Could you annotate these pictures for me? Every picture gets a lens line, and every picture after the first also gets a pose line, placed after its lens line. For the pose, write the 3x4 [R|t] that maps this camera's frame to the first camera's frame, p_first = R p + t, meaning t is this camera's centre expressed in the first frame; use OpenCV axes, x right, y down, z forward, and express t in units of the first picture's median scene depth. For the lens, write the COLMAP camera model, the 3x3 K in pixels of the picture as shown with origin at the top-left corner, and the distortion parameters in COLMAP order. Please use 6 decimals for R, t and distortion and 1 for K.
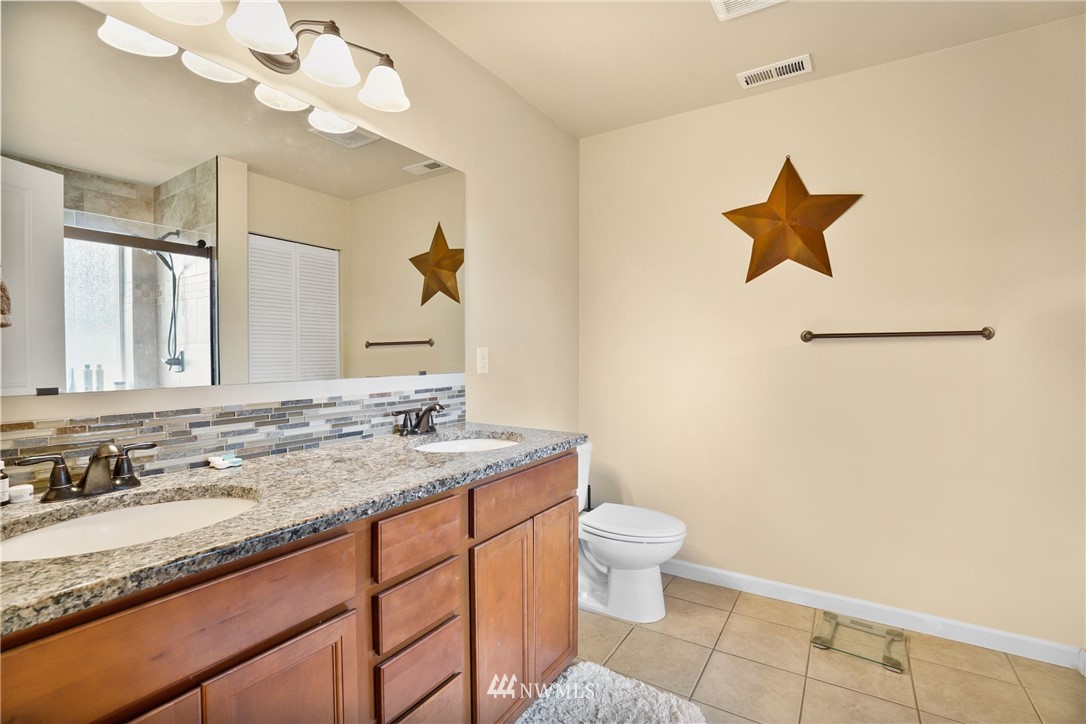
lens RADIAL K [[499.9, 0, 550.5], [0, 499.9, 354.9], [0, 0, 1]] dist [-0.001429, 0.000189]
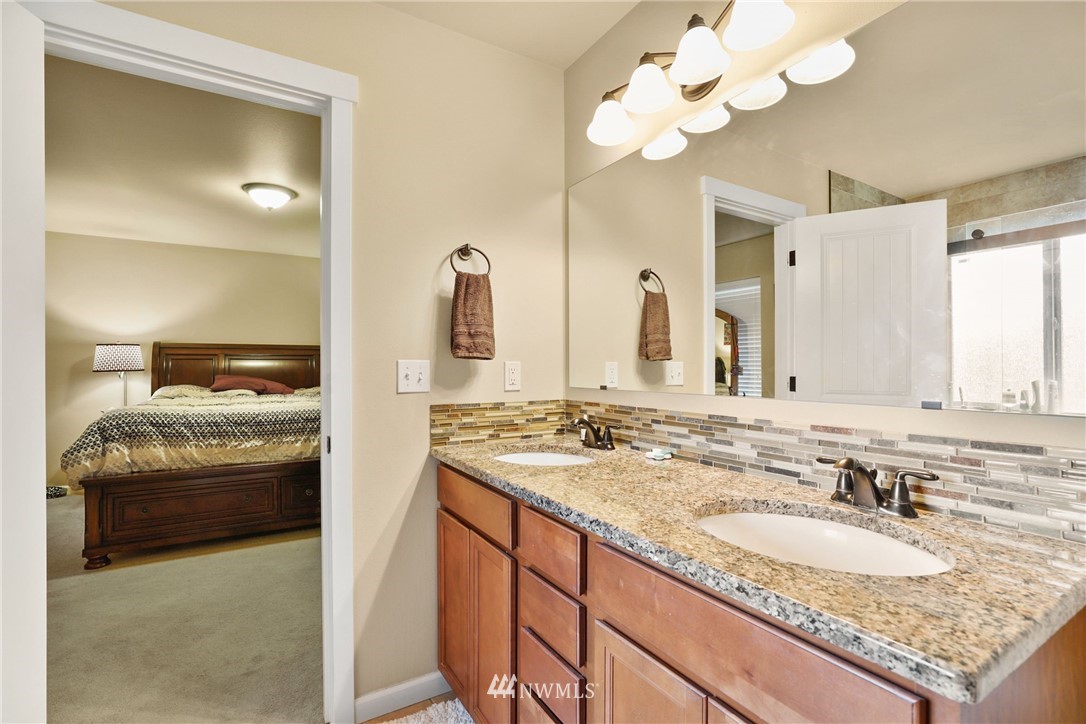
lens RADIAL K [[499.9, 0, 553.8], [0, 499.9, 370.0], [0, 0, 1]] dist [-0.001429, 0.000189]
pose [[-0.442697, -0.003597, -0.896664, 0.487541], [-0.011412, 0.999934, 0.001623, 0.005104], [0.896598, 0.010951, -0.442709, 1.119449]]
